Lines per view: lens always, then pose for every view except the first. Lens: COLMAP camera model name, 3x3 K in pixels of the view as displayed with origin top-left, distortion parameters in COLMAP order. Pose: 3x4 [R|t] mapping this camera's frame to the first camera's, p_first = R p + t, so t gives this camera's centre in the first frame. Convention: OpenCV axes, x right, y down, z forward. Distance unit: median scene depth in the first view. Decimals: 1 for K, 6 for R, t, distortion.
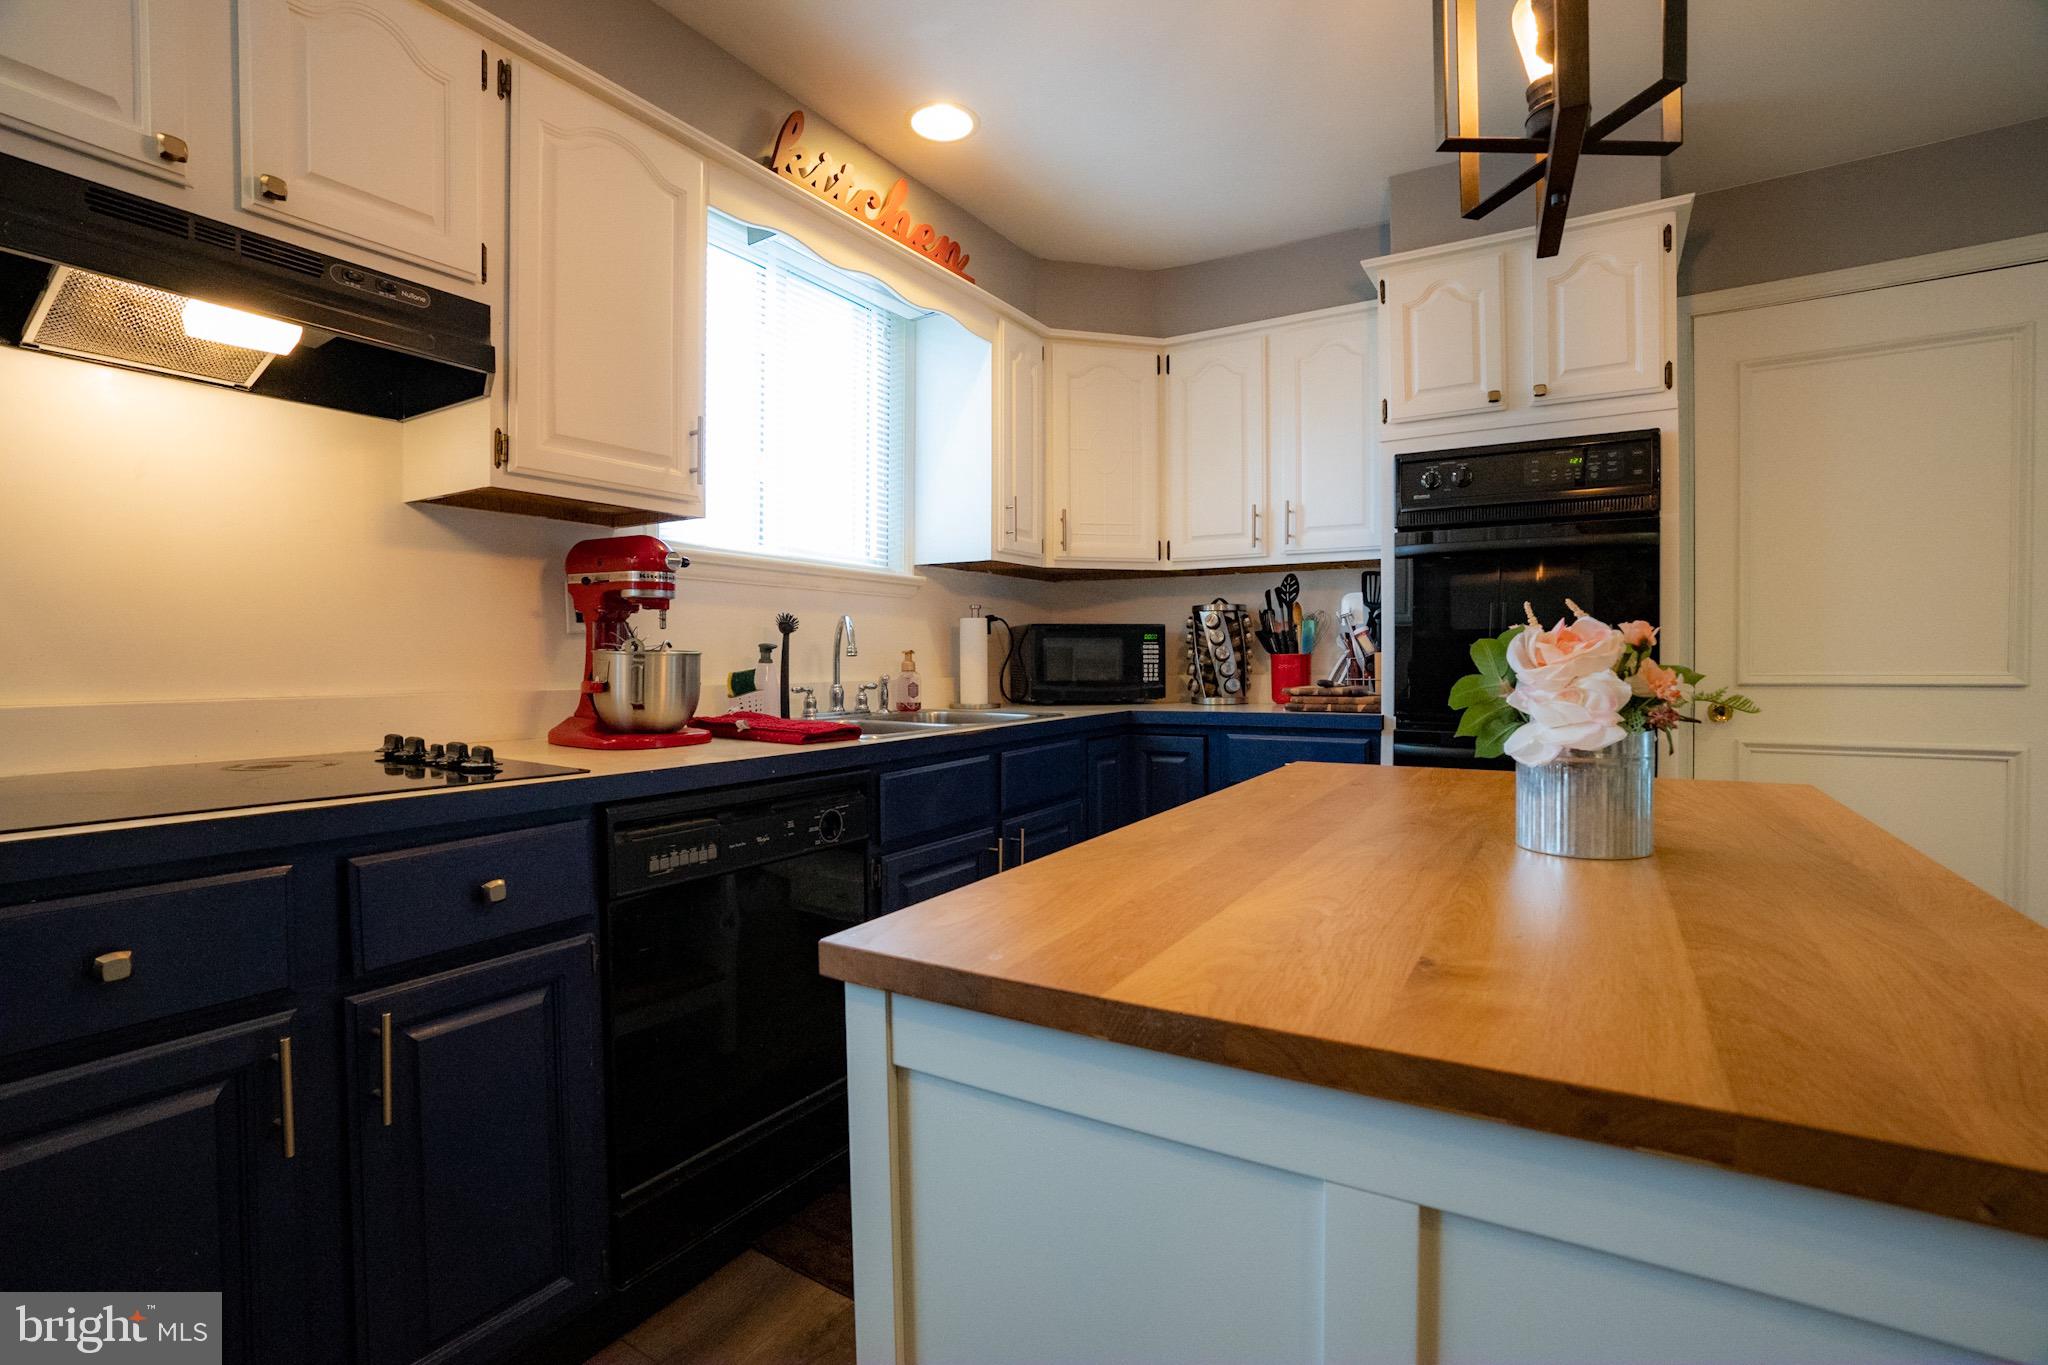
lens RADIAL K [[992.5, 0, 1031.3], [0, 992.5, 668.3], [0, 0, 1]] dist [-0.001649, 0.000772]
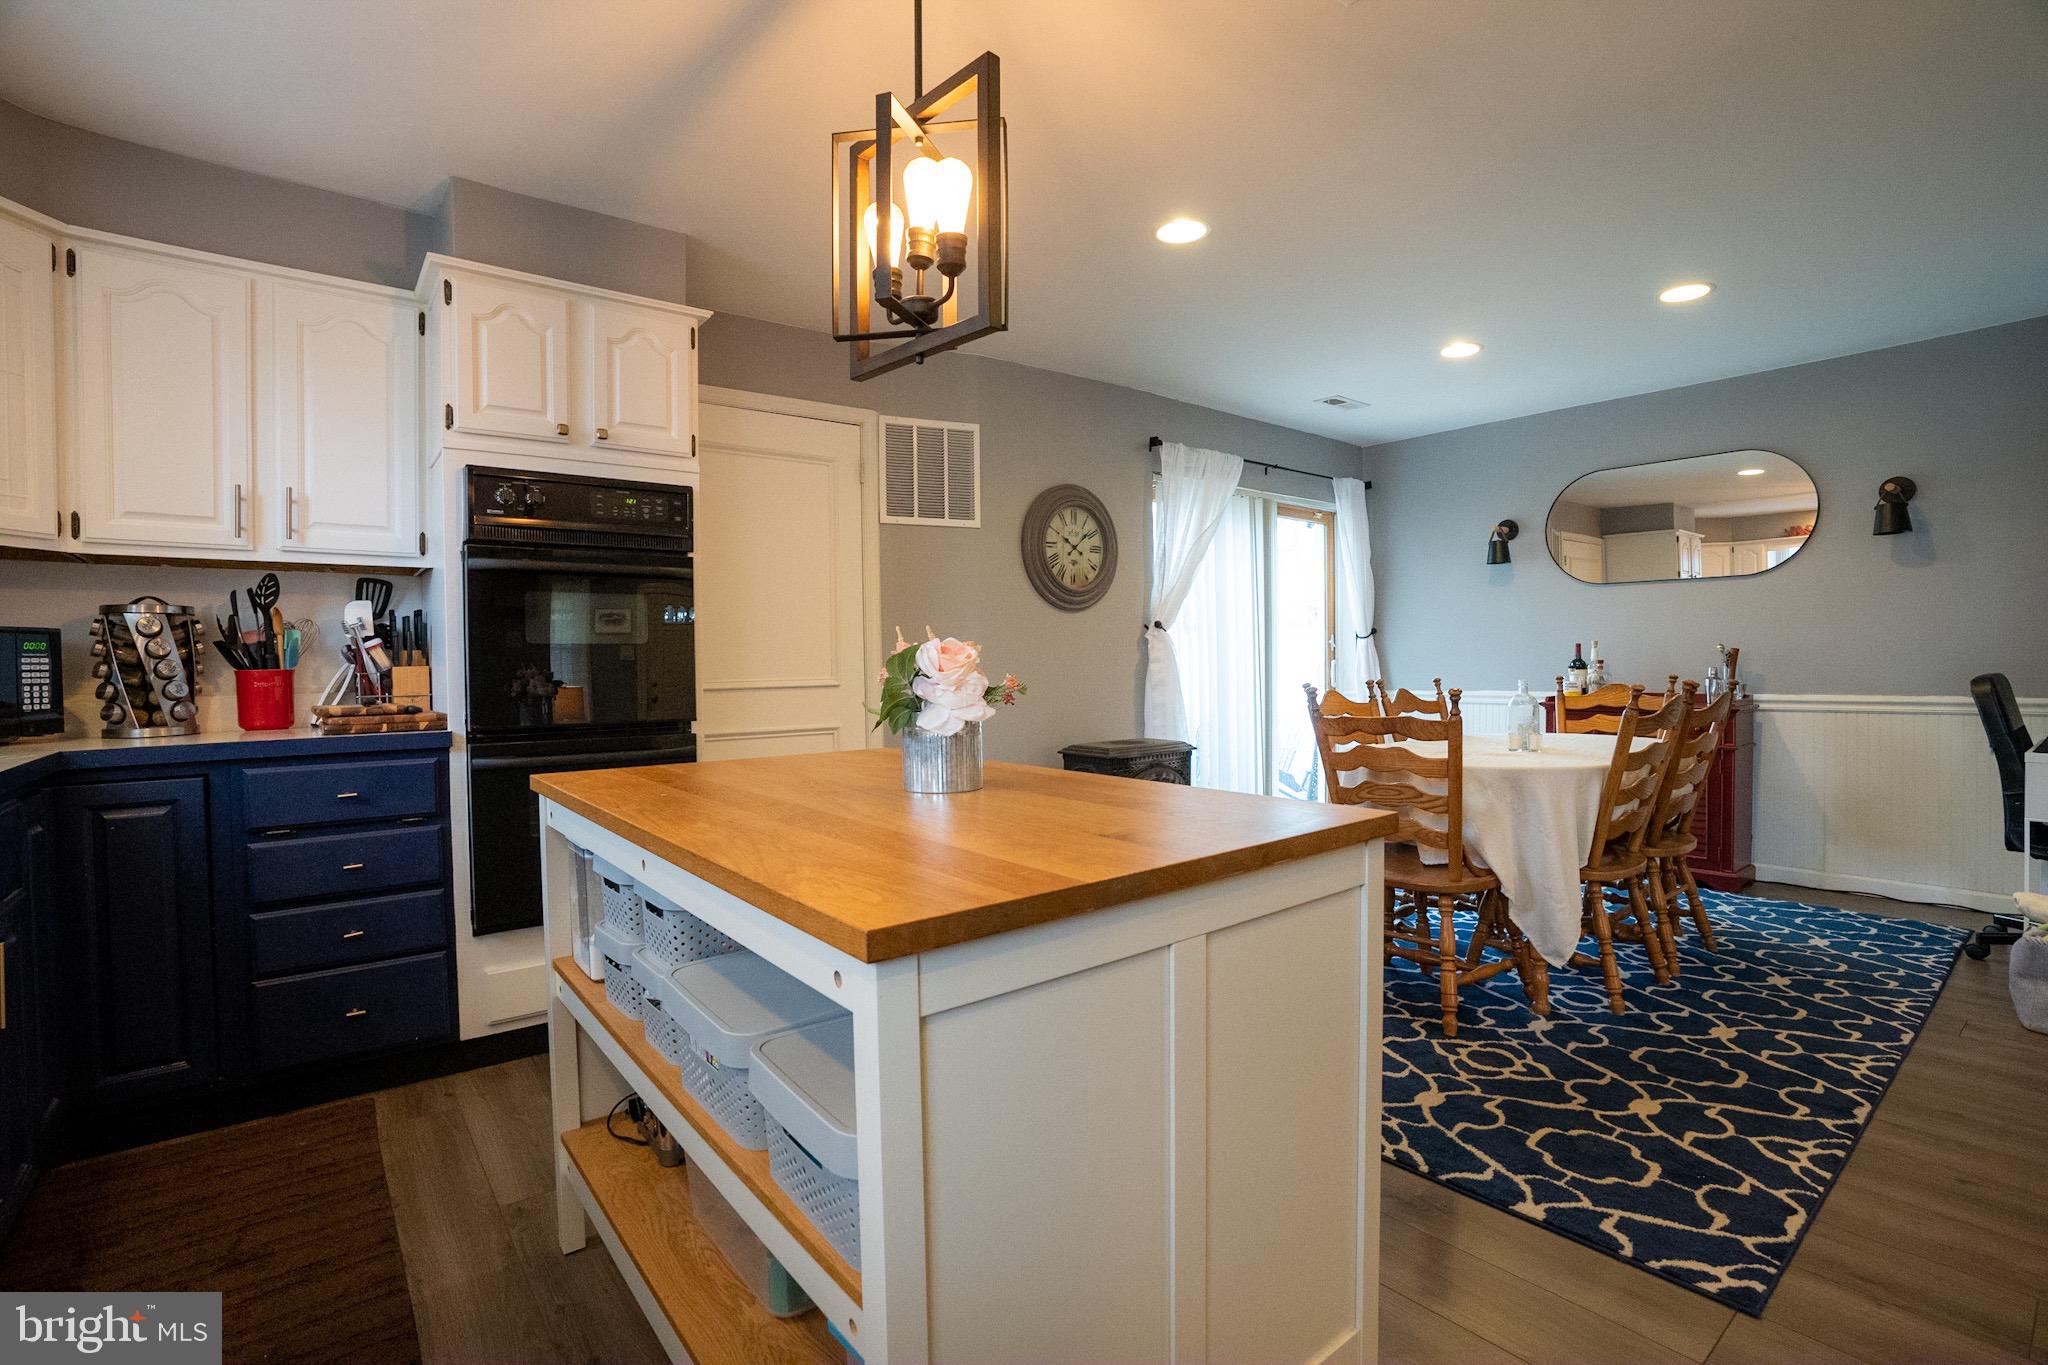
lens RADIAL K [[992.5, 0, 1031.3], [0, 992.5, 668.3], [0, 0, 1]] dist [-0.001649, 0.000772]
pose [[0.375685, -0.003385, 0.926741, -0.282585], [0.021126, 0.999765, -0.004913, 0.002203], [-0.926507, 0.021424, 0.375668, 0.102422]]
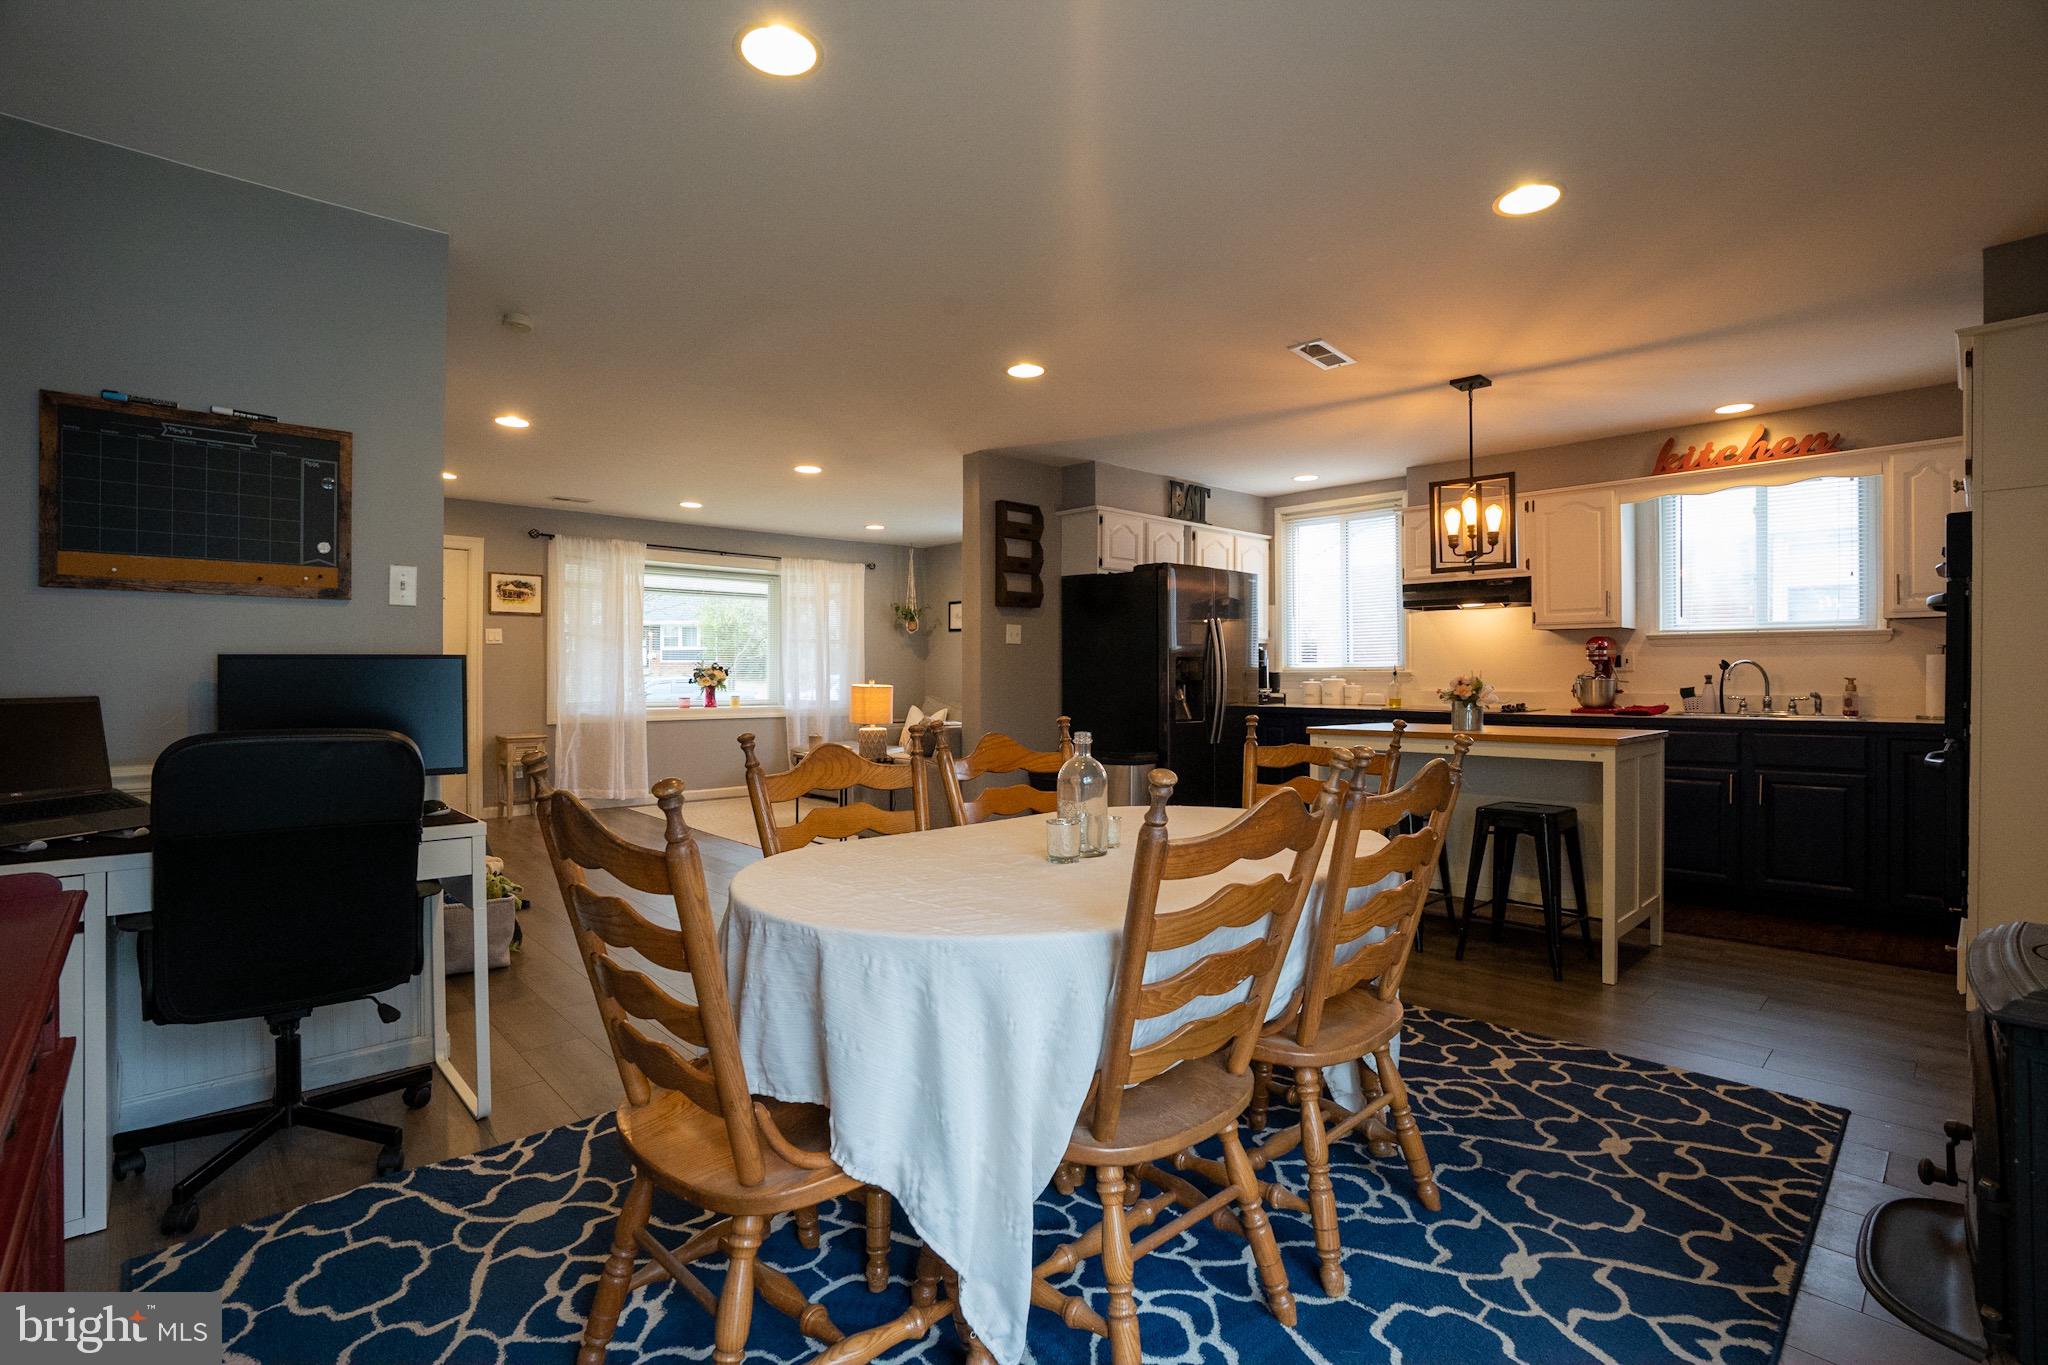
lens RADIAL K [[992.5, 0, 1031.3], [0, 992.5, 668.3], [0, 0, 1]] dist [-0.001649, 0.000772]
pose [[-0.306739, -0.001020, -0.951793, 1.945307], [-0.011247, 0.999933, 0.002553, -0.025030], [0.951727, 0.011487, -0.306730, 0.259665]]
